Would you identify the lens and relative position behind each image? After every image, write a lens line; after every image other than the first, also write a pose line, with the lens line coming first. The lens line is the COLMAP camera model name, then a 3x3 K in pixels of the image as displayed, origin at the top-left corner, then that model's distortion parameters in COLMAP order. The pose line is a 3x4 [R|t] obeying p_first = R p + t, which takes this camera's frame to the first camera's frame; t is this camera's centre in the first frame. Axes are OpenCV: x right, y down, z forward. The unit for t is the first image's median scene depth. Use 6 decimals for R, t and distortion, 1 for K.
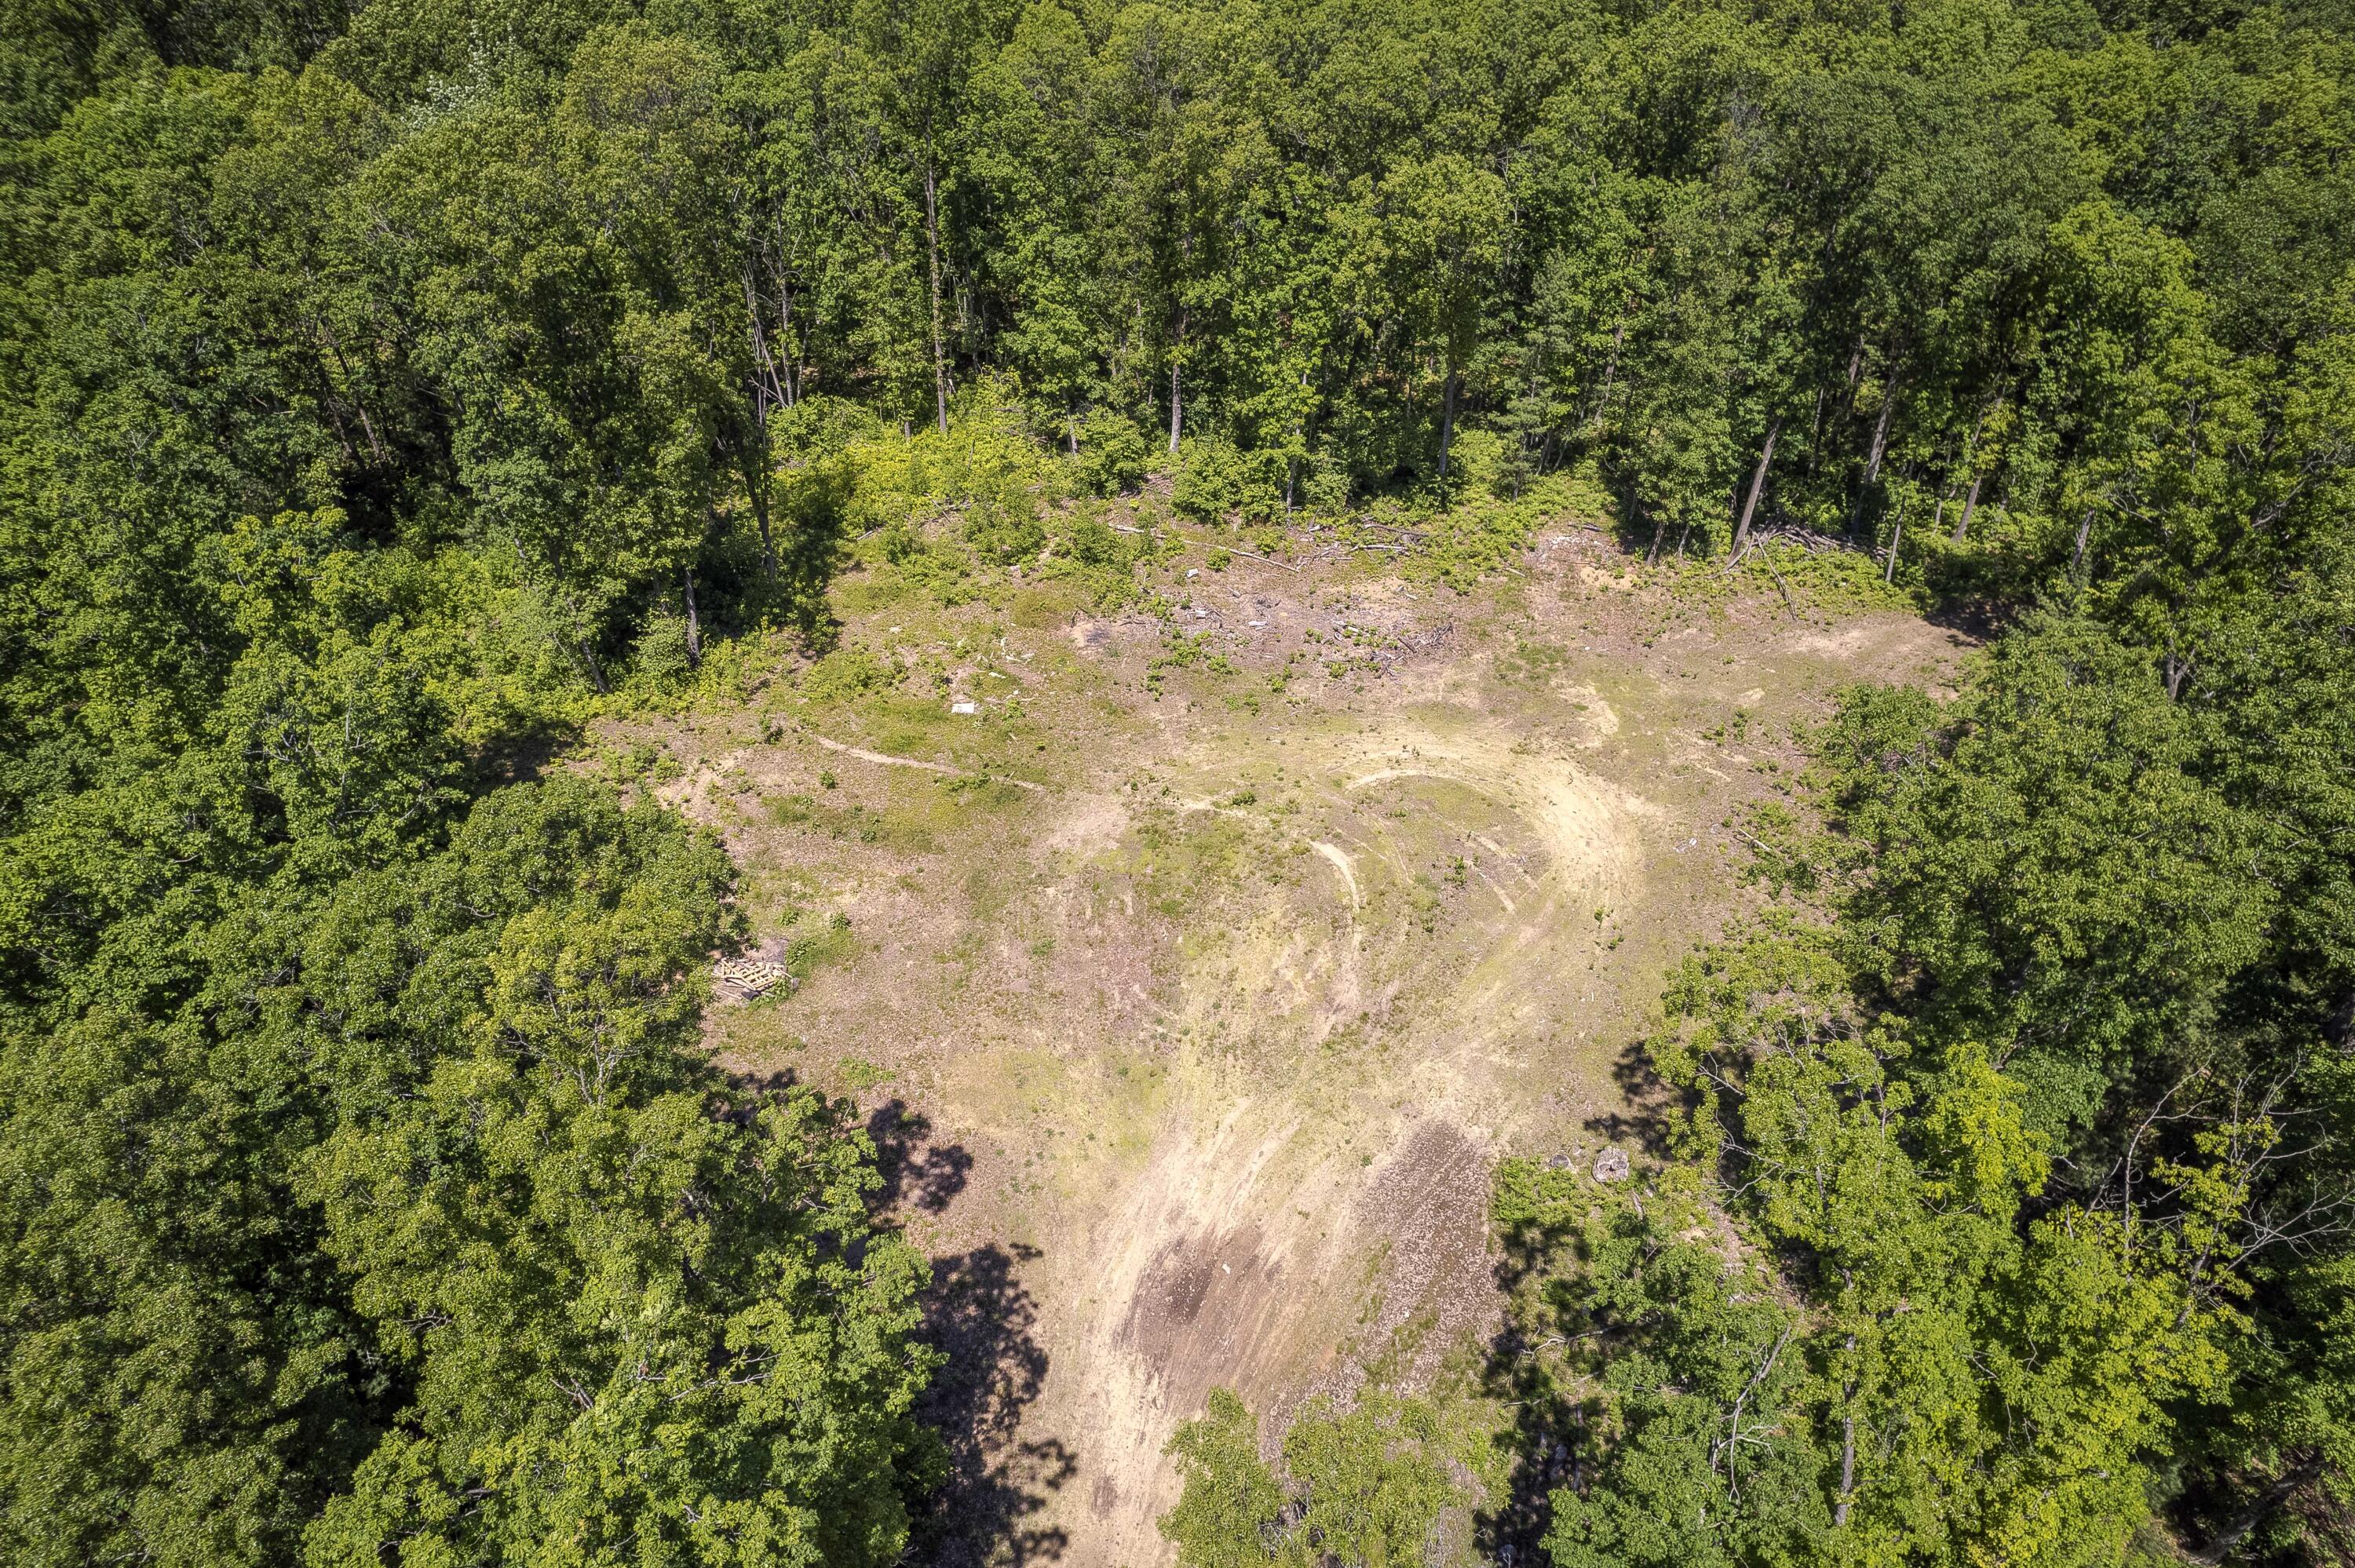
lens RADIAL K [[1441.1, 0, 1177.5], [0, 1441.1, 784.0], [0, 0, 1]] dist [-0.055636, 0.000138]
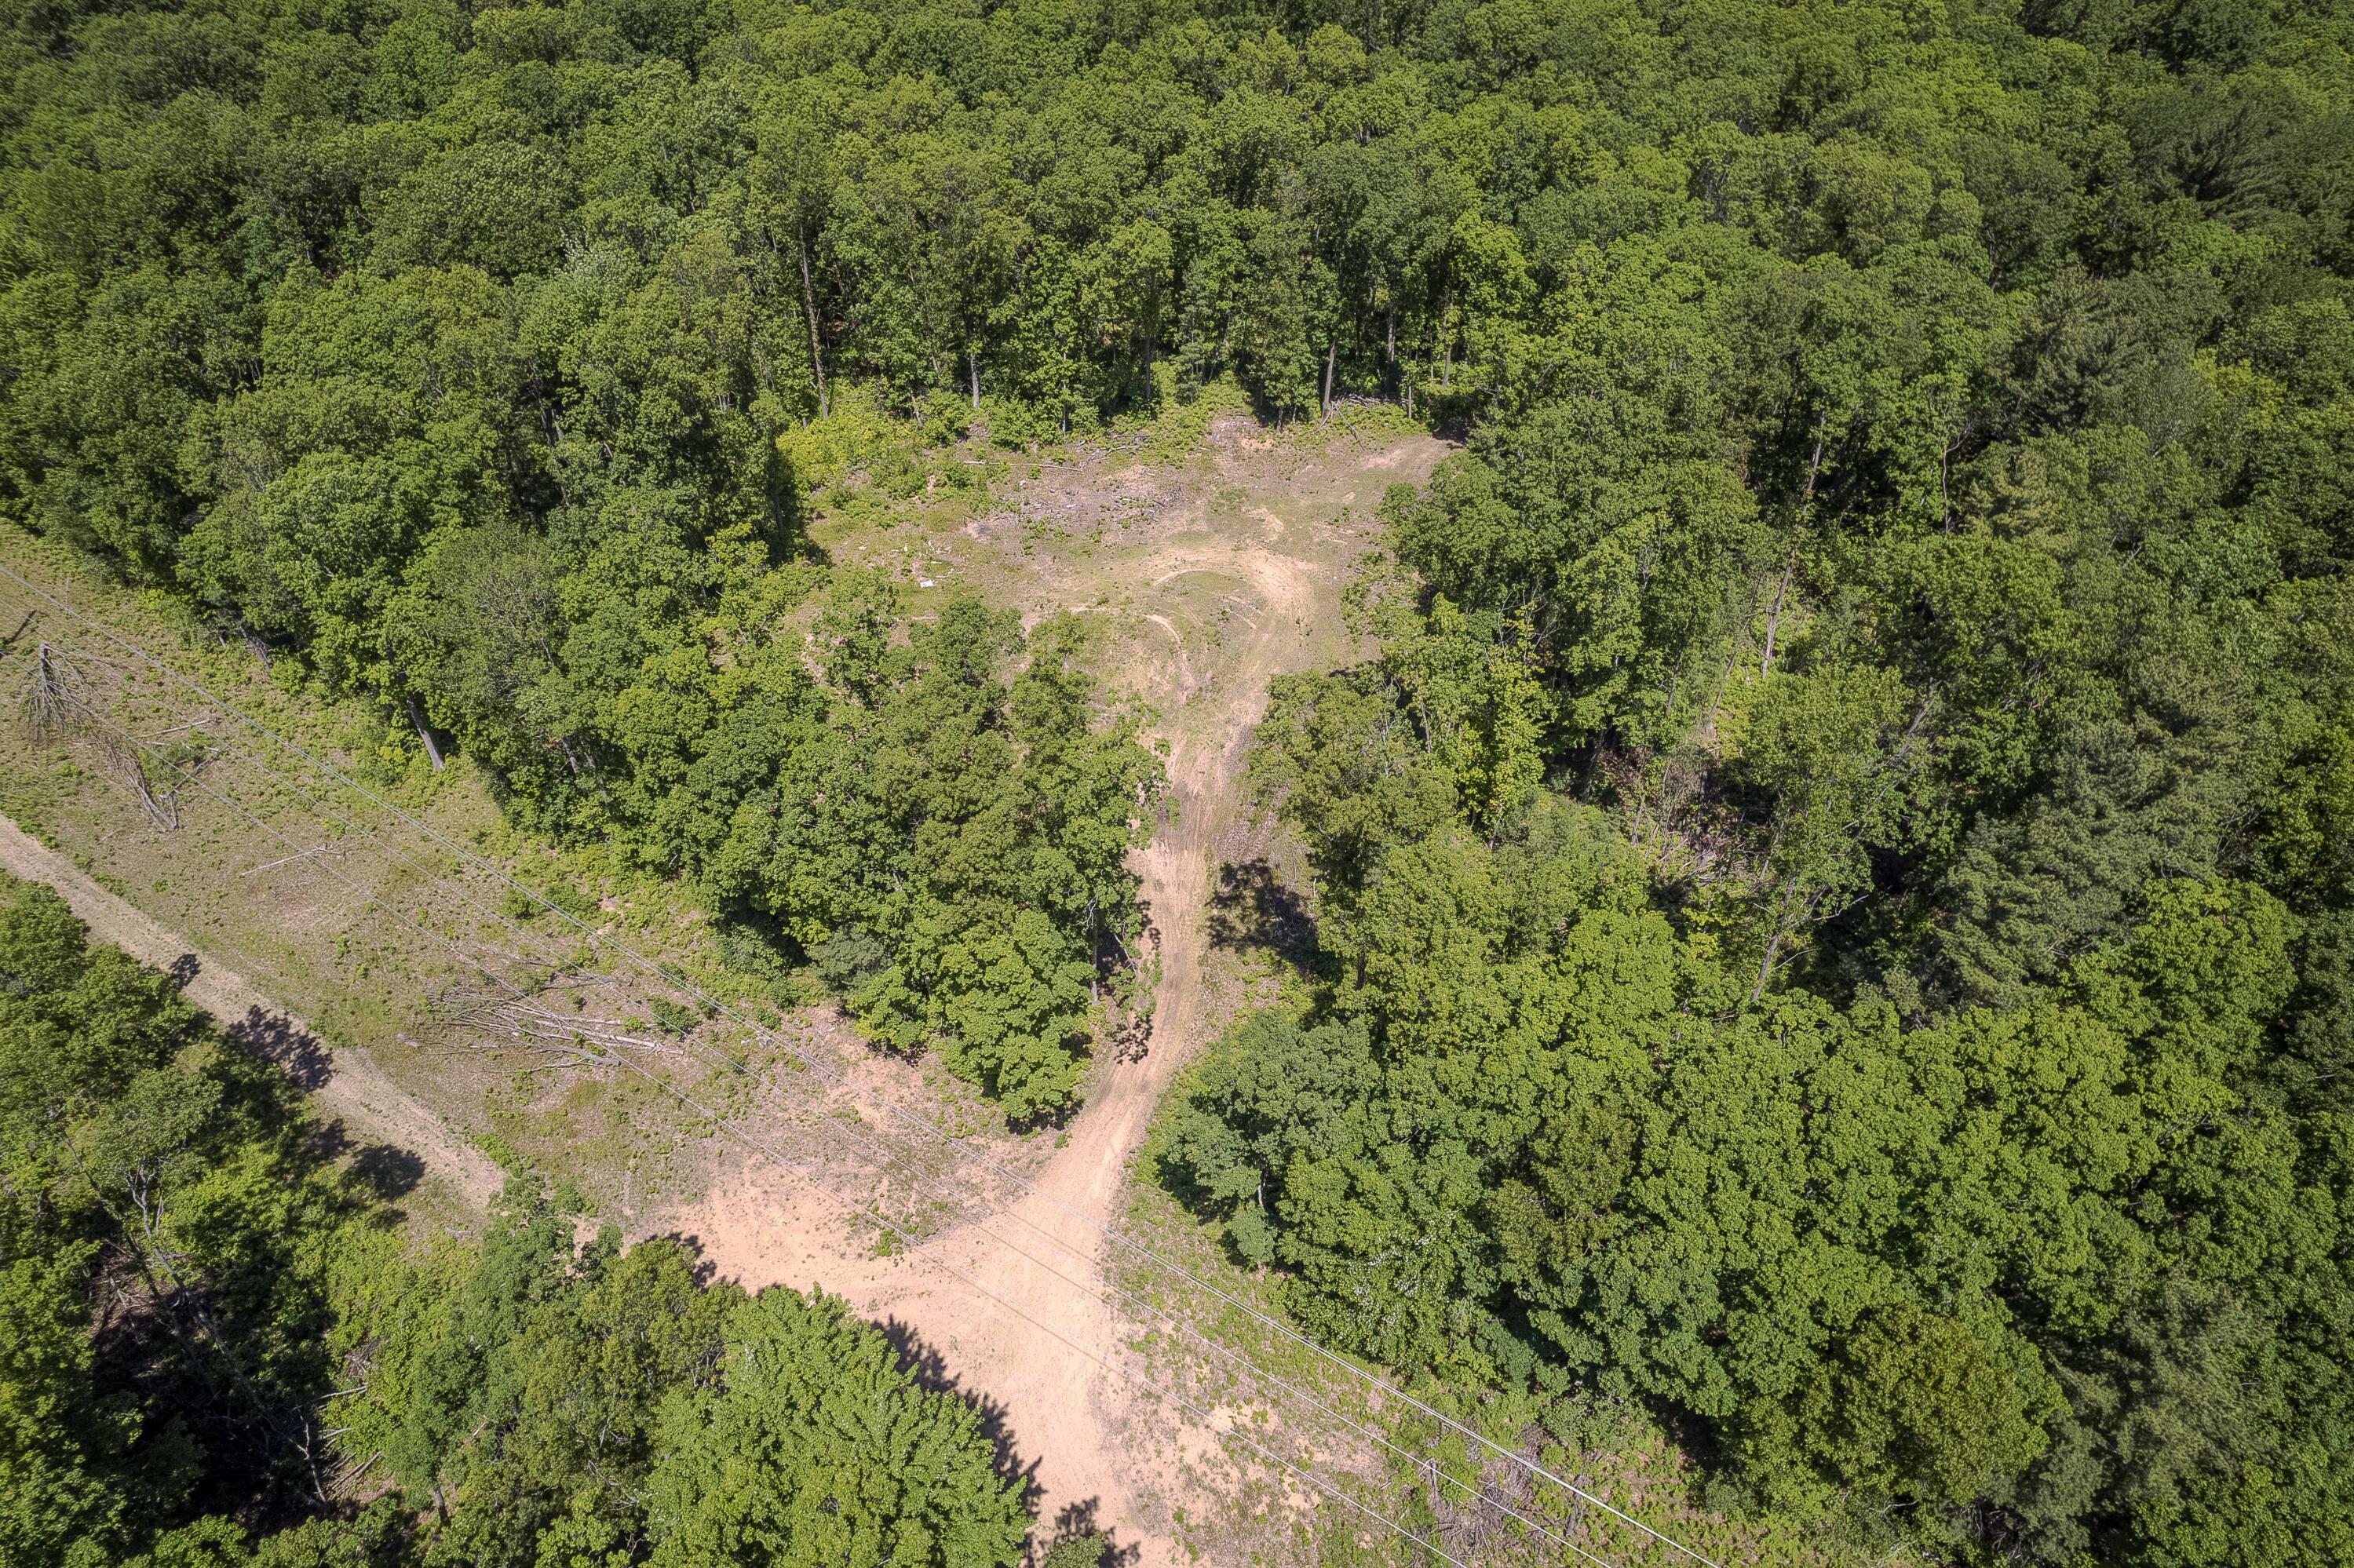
lens RADIAL K [[1521.3, 0, 1166.2], [0, 1521.3, 787.4], [0, 0, 1]] dist [-0.071740, 0.049983]
pose [[0.948881, -0.216608, 0.229578, -0.306065], [0.197477, 0.974824, 0.103546, 0.047096], [-0.246227, -0.052917, 0.967767, -0.743391]]
